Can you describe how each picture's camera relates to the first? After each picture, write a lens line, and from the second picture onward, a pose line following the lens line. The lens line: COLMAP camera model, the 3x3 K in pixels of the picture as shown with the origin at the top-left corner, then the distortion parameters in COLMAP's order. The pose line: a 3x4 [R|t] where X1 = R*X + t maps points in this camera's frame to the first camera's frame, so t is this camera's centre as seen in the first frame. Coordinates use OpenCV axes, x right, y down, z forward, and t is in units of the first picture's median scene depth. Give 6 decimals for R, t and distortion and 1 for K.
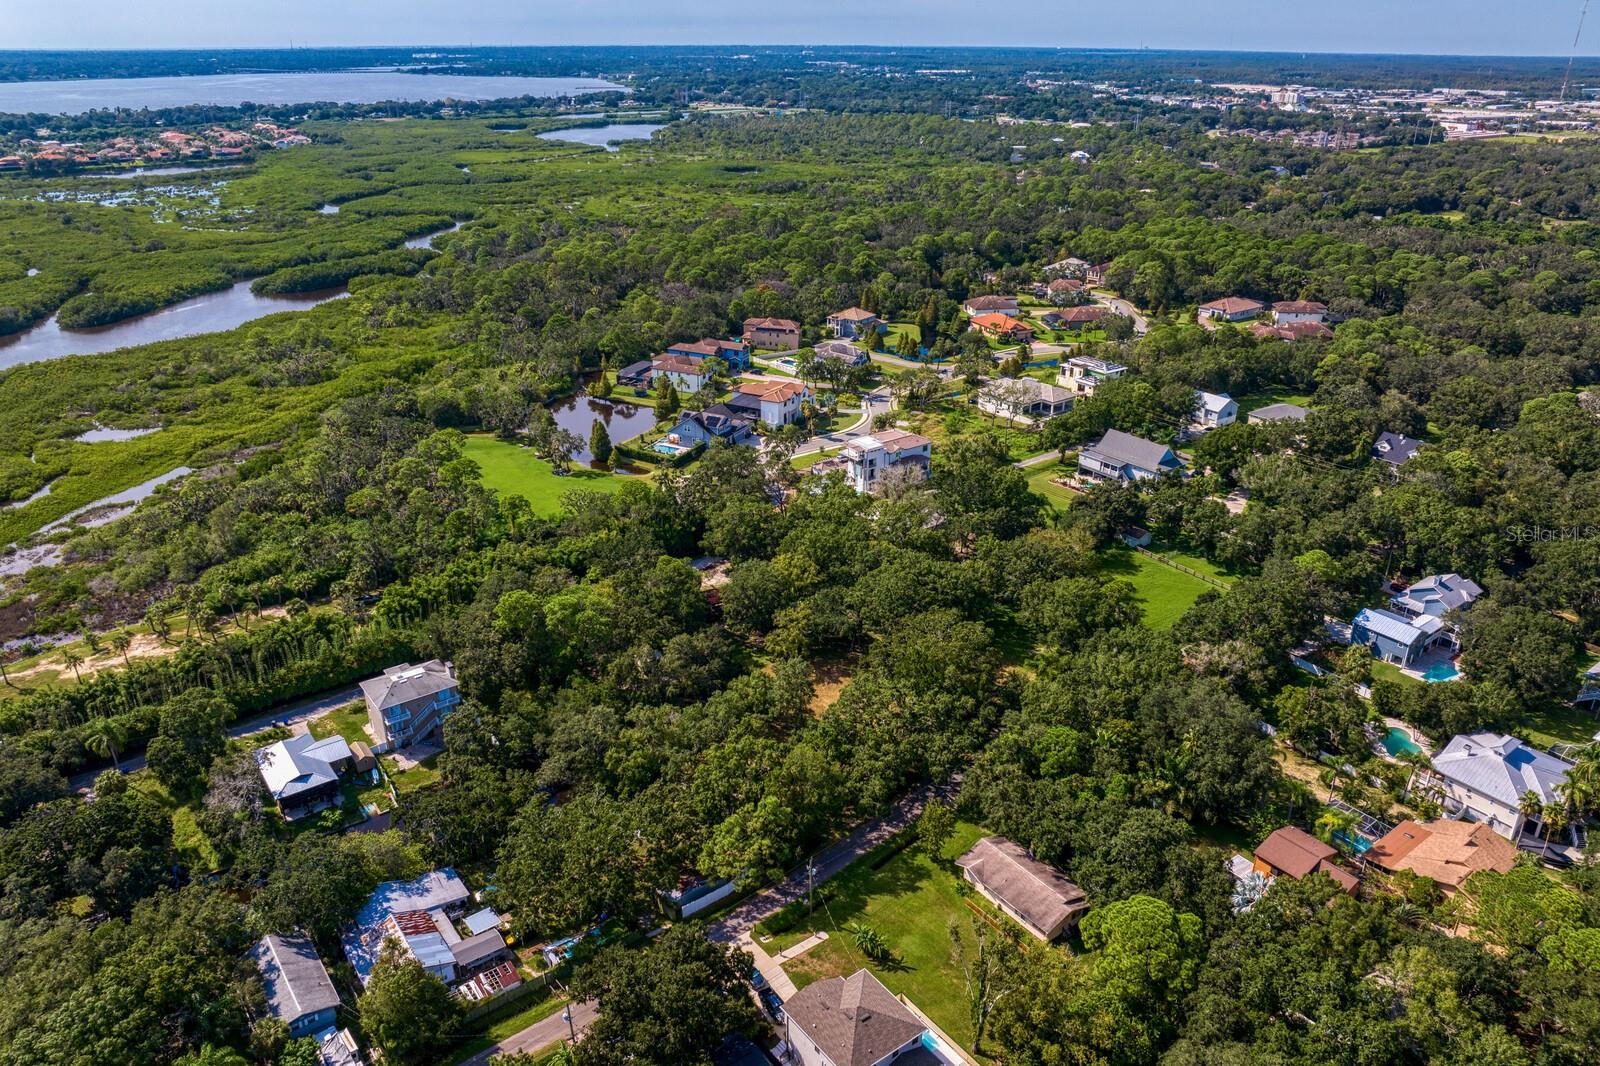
lens RADIAL K [[1130.5, 0, 811.6], [0, 1130.5, 498.0], [0, 0, 1]] dist [-0.048177, 0.017944]
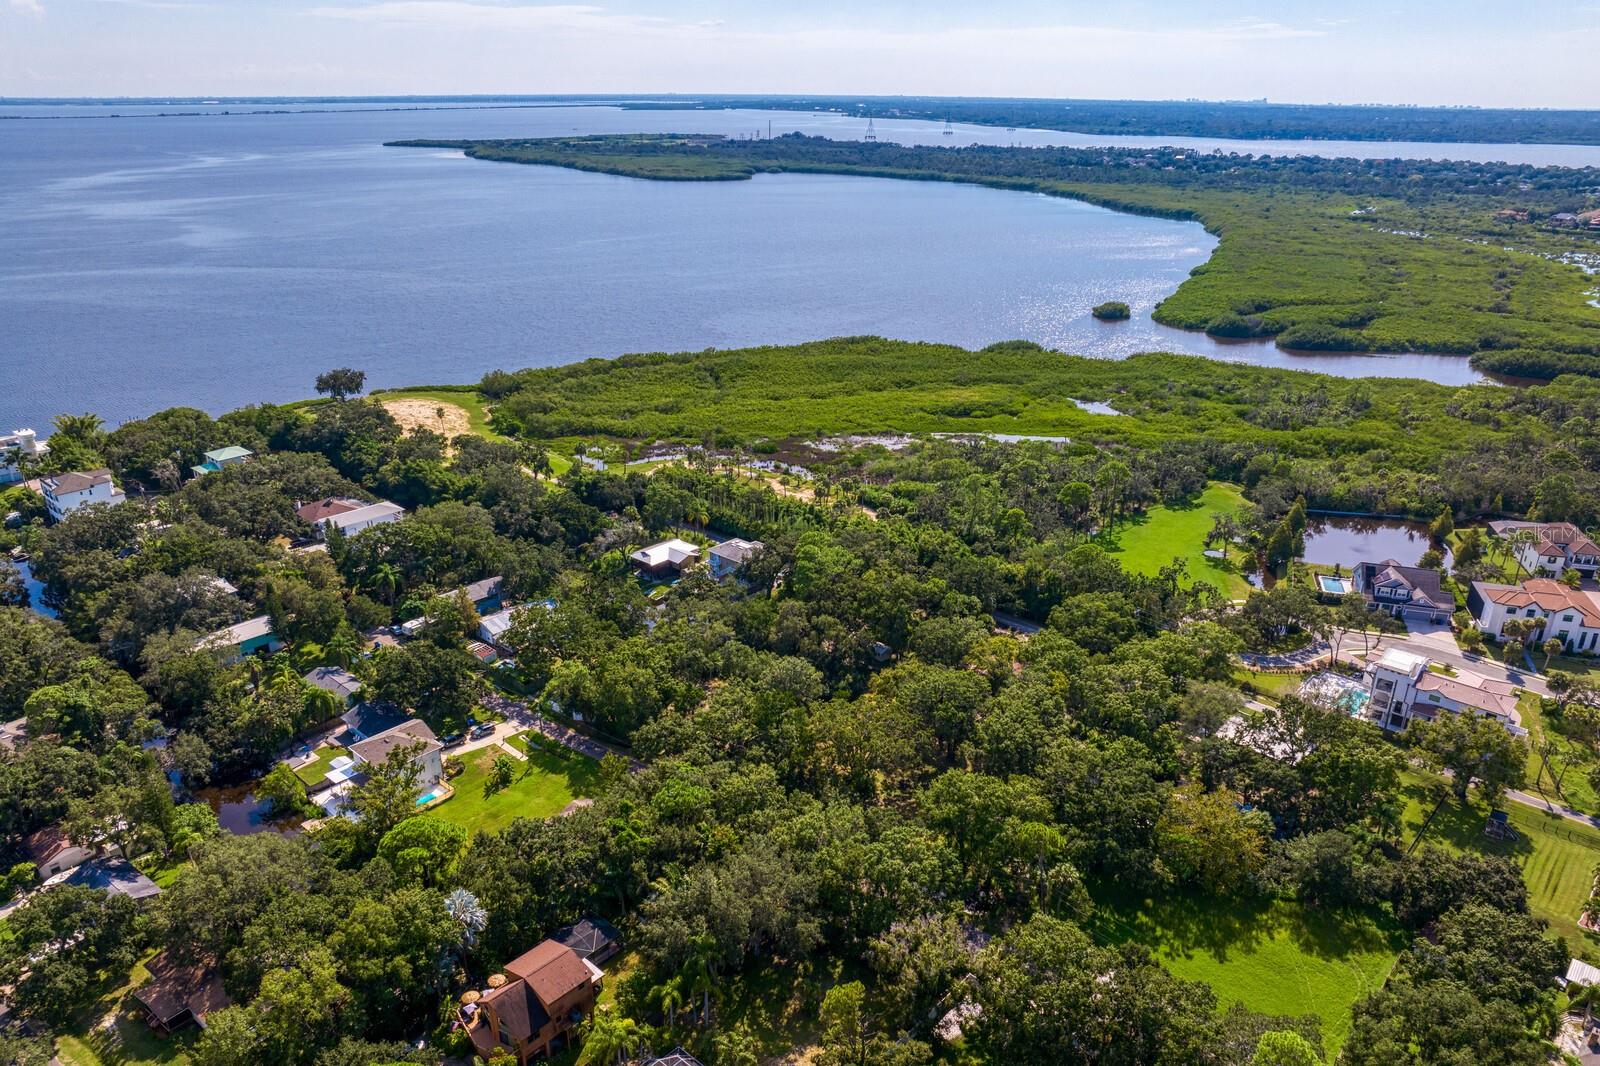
lens RADIAL K [[1130.5, 0, 819.6], [0, 1130.5, 576.4], [0, 0, 1]] dist [-0.048177, 0.017944]
pose [[0.192041, 0.386761, -0.901963, 0.903758], [-0.377389, 0.877501, 0.295920, -0.250315], [0.905924, 0.283562, 0.314475, 0.622333]]
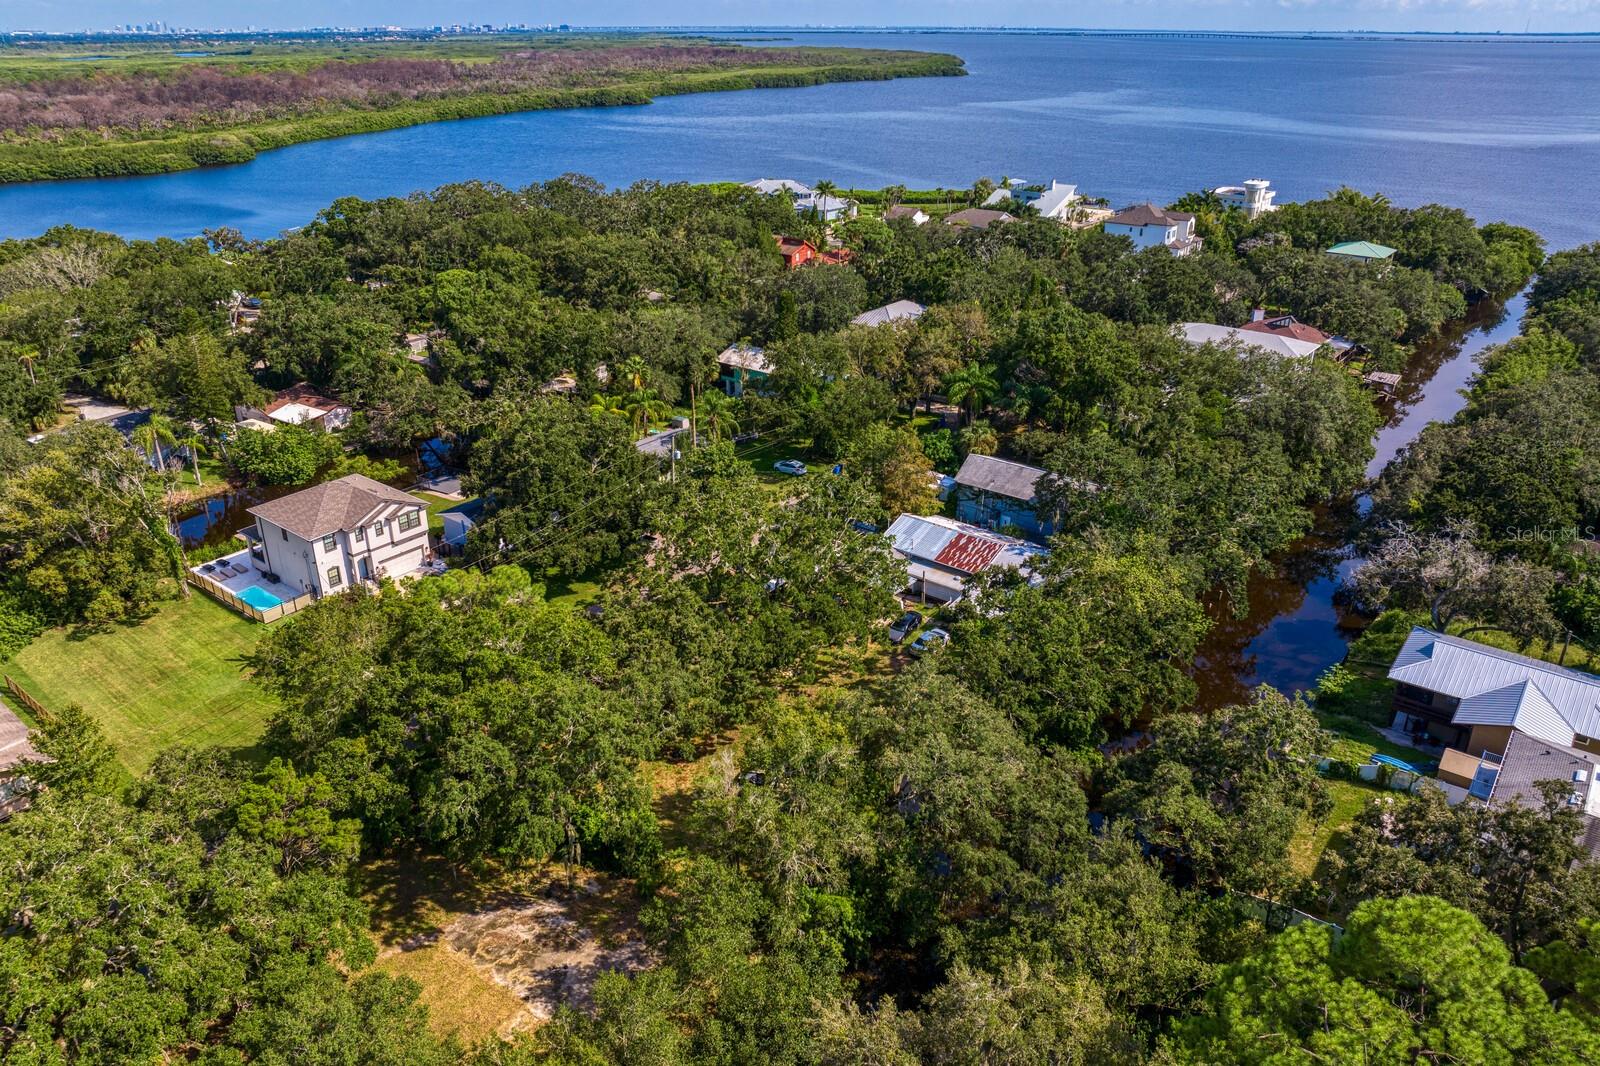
lens RADIAL K [[1130.5, 0, 808.7], [0, 1130.5, 529.0], [0, 0, 1]] dist [-0.048177, 0.017944]
pose [[-0.966765, 0.098539, -0.235914, -0.064890], [-0.102768, 0.695140, 0.711491, -0.094481], [0.234102, 0.712089, -0.661910, 1.047691]]
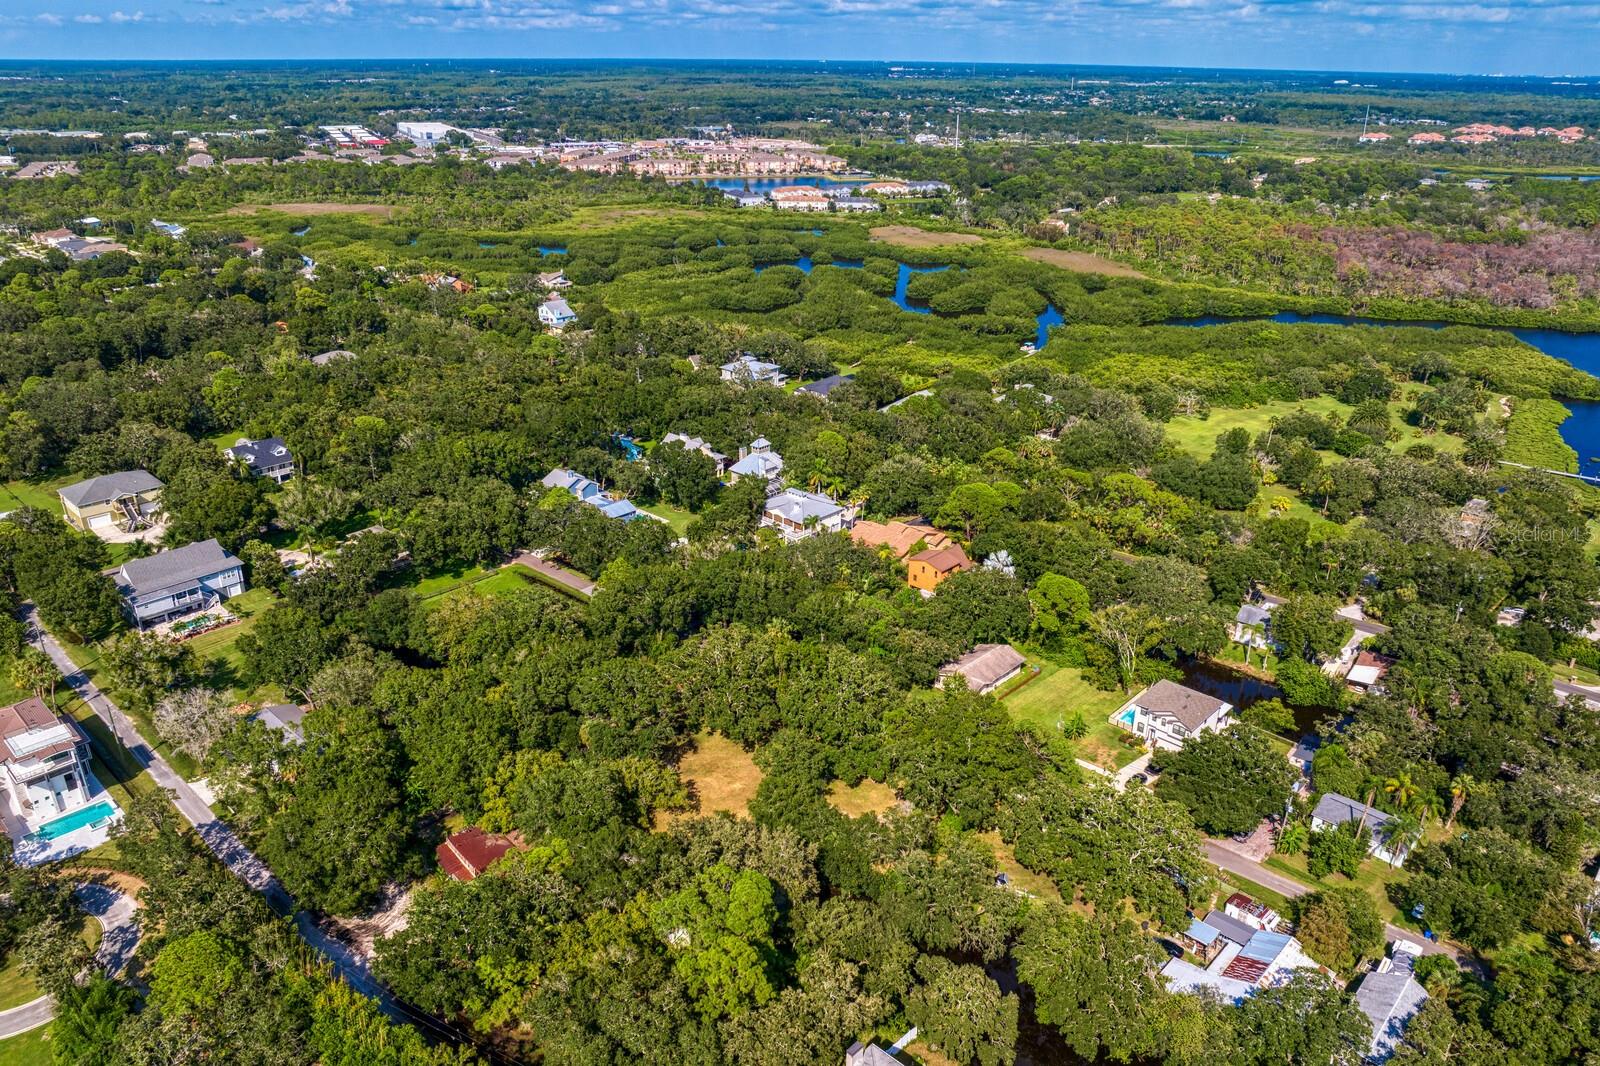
lens RADIAL K [[1130.5, 0, 800.9], [0, 1130.5, 533.1], [0, 0, 1]] dist [-0.048177, 0.017944]
pose [[-0.162578, -0.394155, 0.904550, -0.744359], [0.364921, 0.827725, 0.426268, -0.358889], [-0.916734, 0.399391, 0.009265, 0.869455]]
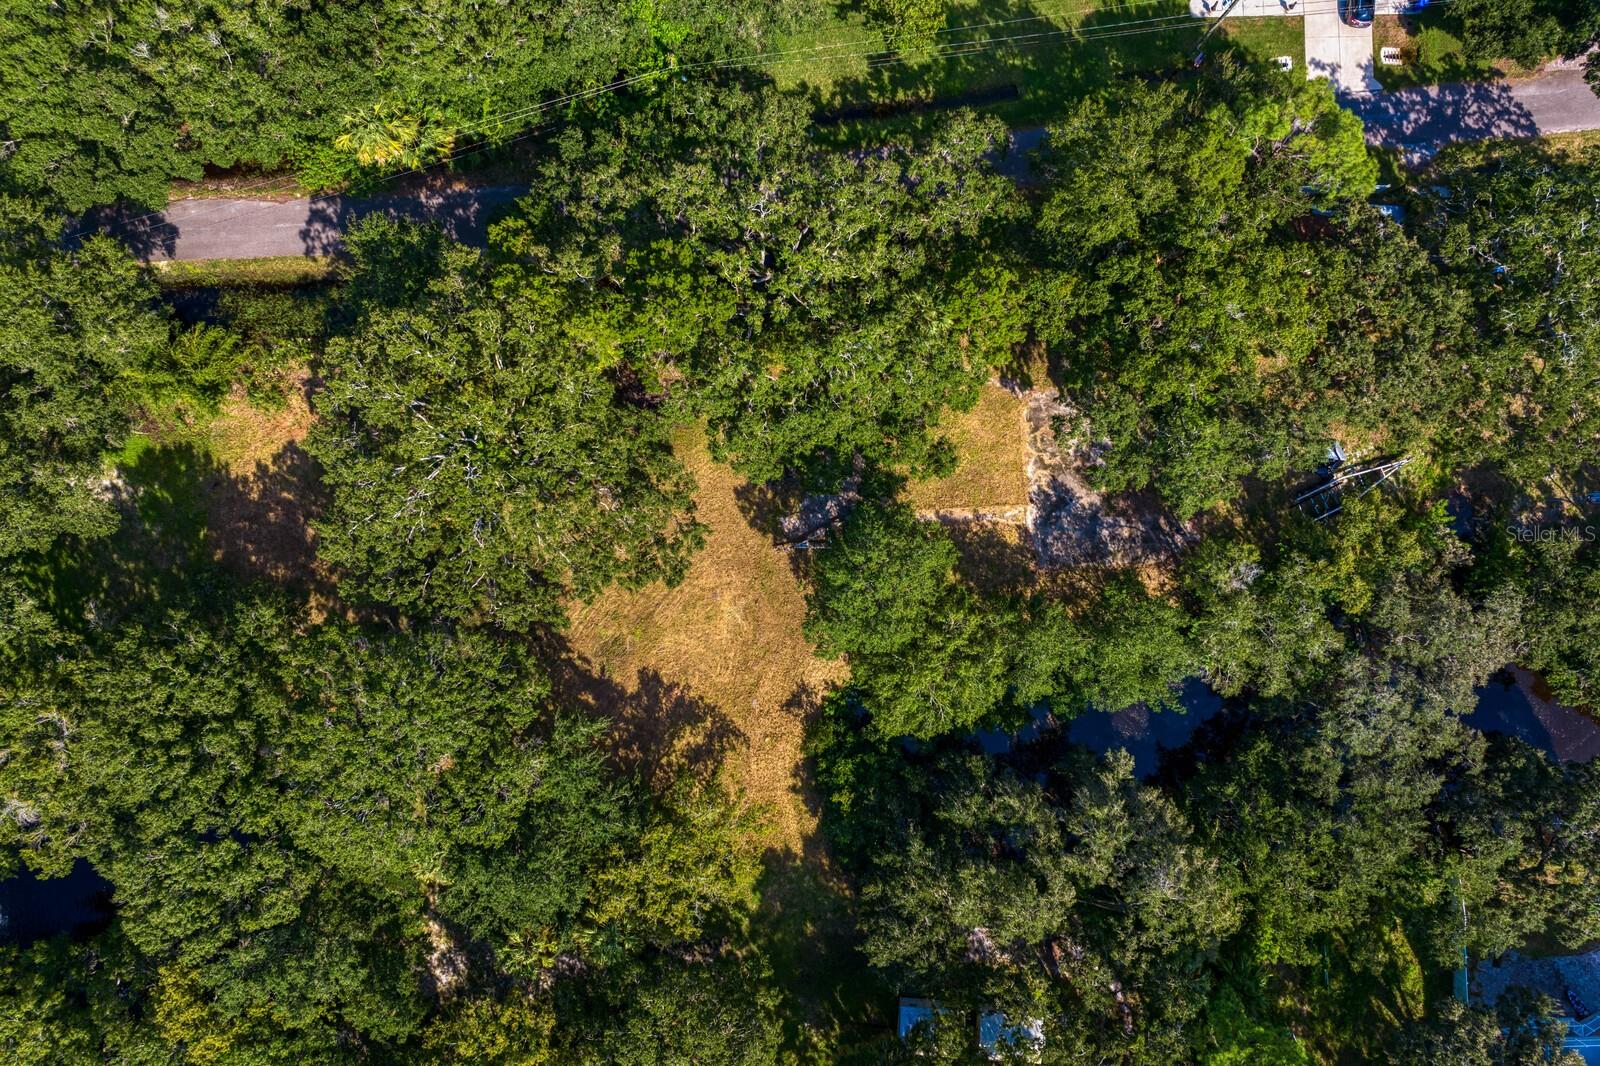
lens RADIAL K [[1130.5, 0, 802.3], [0, 1130.5, 531.6], [0, 0, 1]] dist [-0.048177, 0.017944]
pose [[-0.808540, -0.588417, -0.005340, 0.013584], [0.206856, -0.292712, 0.933558, -0.184475], [-0.550885, 0.753714, 0.358387, 0.825677]]
